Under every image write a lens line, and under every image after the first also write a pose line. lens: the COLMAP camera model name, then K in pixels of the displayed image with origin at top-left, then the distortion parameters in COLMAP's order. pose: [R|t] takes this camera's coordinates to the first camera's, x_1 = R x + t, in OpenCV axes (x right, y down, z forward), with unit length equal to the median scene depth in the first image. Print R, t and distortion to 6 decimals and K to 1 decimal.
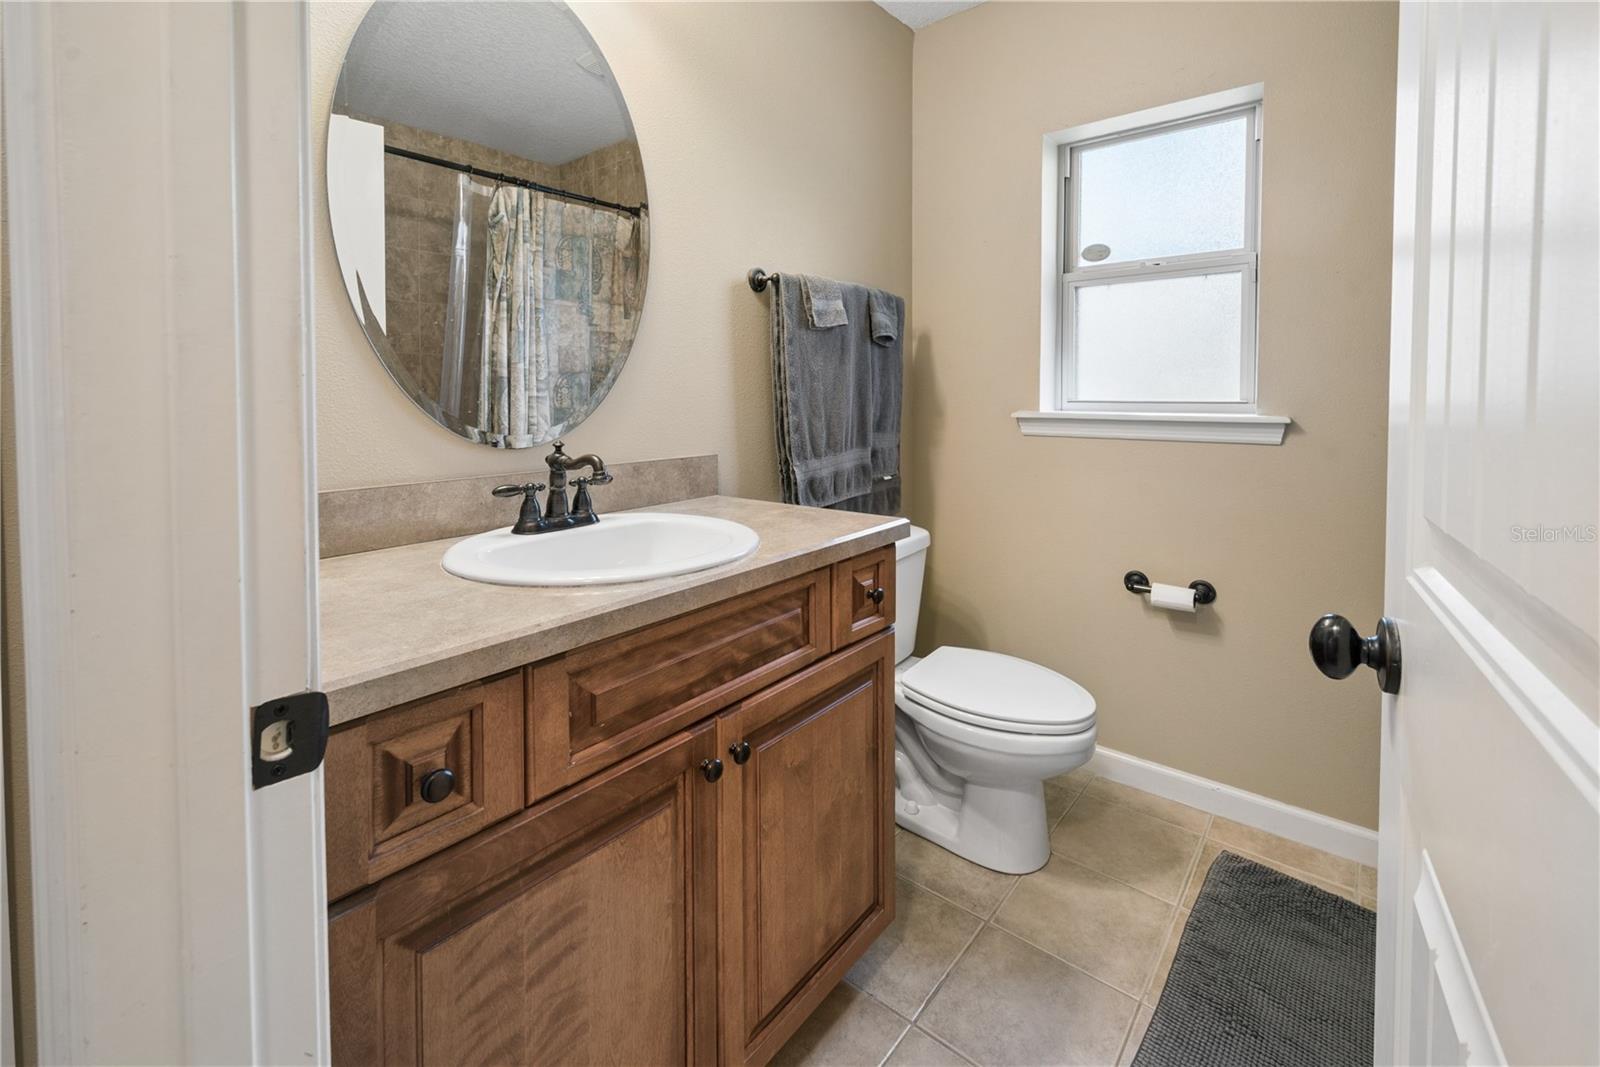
lens RADIAL K [[674.6, 0, 800.4], [0, 674.6, 428.9], [0, 0, 1]] dist [0.000433, -0.000489]
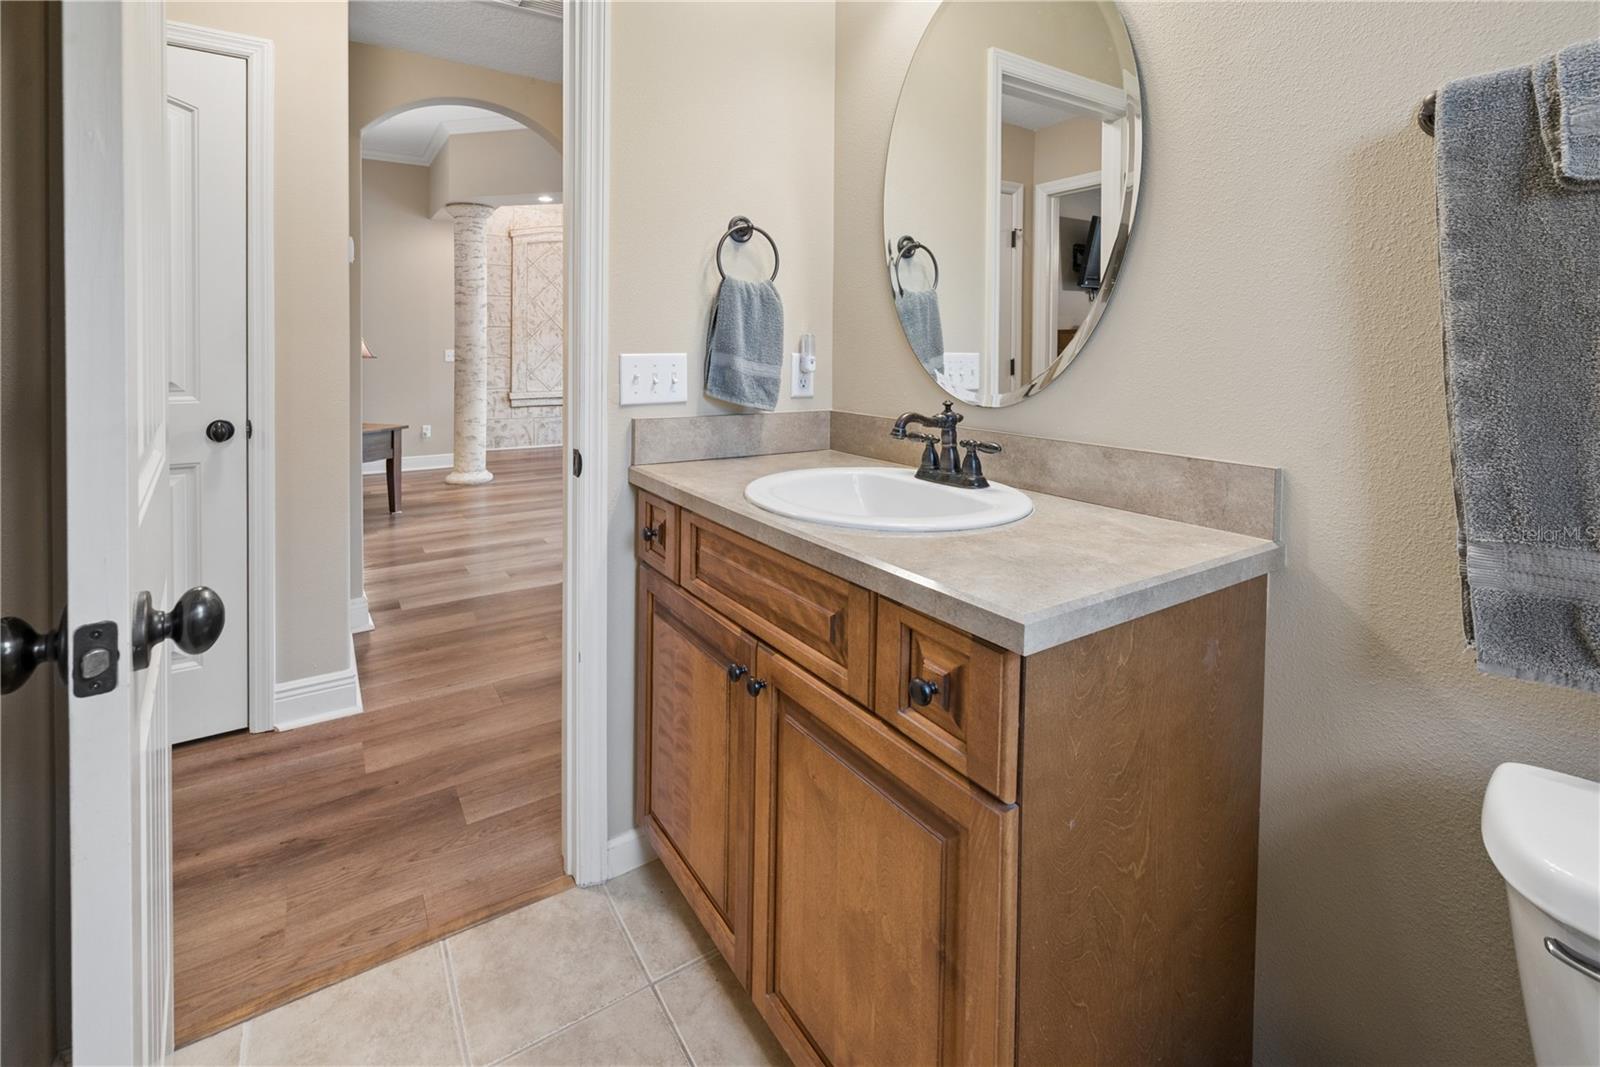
lens RADIAL K [[699.1, 0, 800.1], [0, 699.1, 362.2], [0, 0, 1]] dist [-0.000303, 0.000102]
pose [[-0.289047, 0.018253, -0.957141, 0.759566], [-0.052909, 0.997985, 0.035010, -0.068574], [0.955852, 0.060761, -0.287499, 1.074345]]
